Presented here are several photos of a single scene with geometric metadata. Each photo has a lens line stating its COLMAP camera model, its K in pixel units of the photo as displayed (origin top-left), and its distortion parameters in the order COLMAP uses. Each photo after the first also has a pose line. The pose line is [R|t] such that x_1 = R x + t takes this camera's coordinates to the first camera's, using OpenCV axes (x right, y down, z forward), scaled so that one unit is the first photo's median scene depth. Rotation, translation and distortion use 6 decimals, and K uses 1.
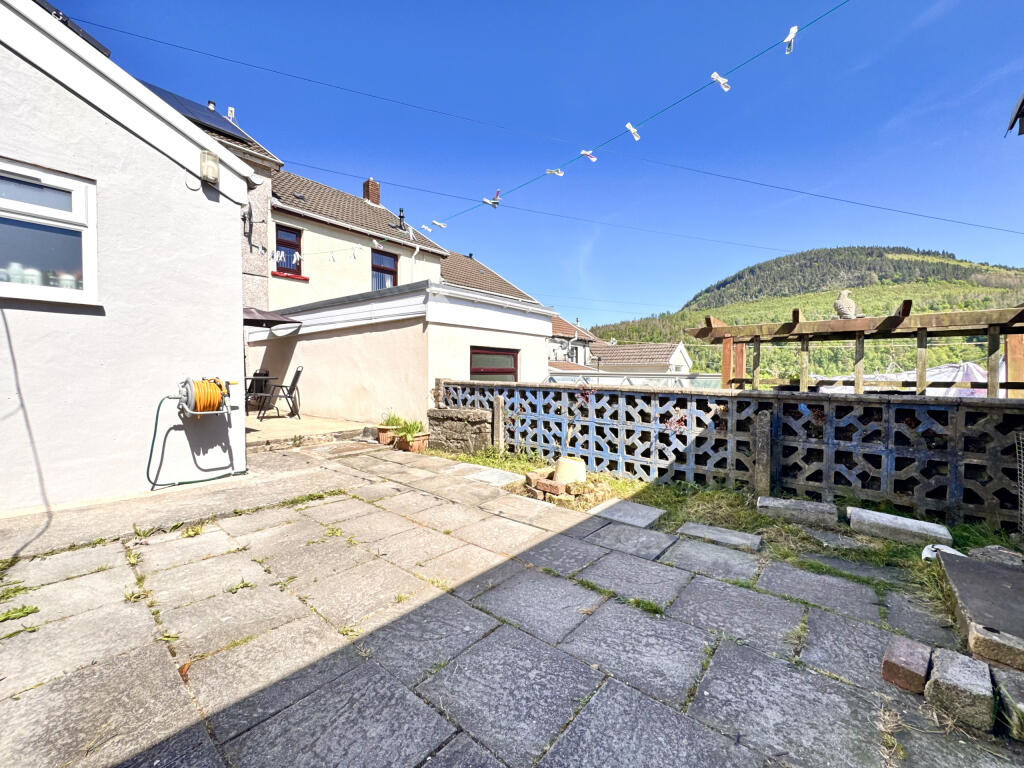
lens RADIAL K [[408.5, 0, 513.3], [0, 408.5, 381.9], [0, 0, 1]] dist [-0.000915, -0.000014]
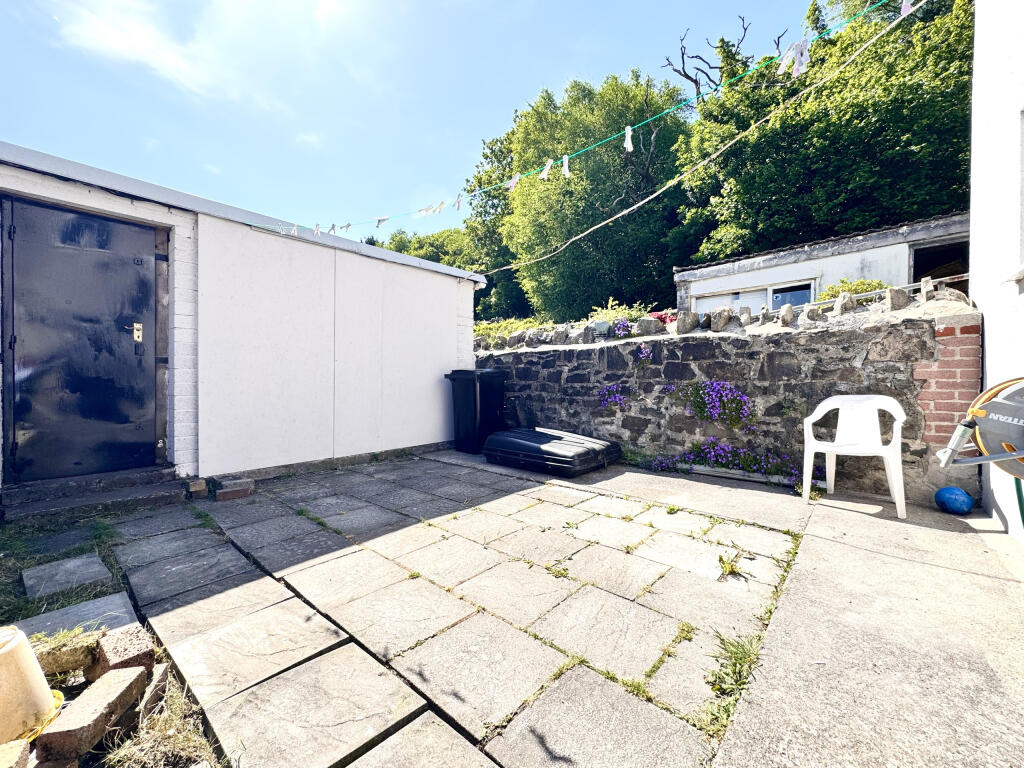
lens RADIAL K [[408.5, 0, 513.3], [0, 408.5, 381.9], [0, 0, 1]] dist [-0.000915, -0.000014]
pose [[-0.999965, -0.007419, 0.003809, -0.447563], [-0.007309, 0.999583, 0.027937, -0.024668], [-0.004015, 0.027908, -0.999602, 2.258631]]
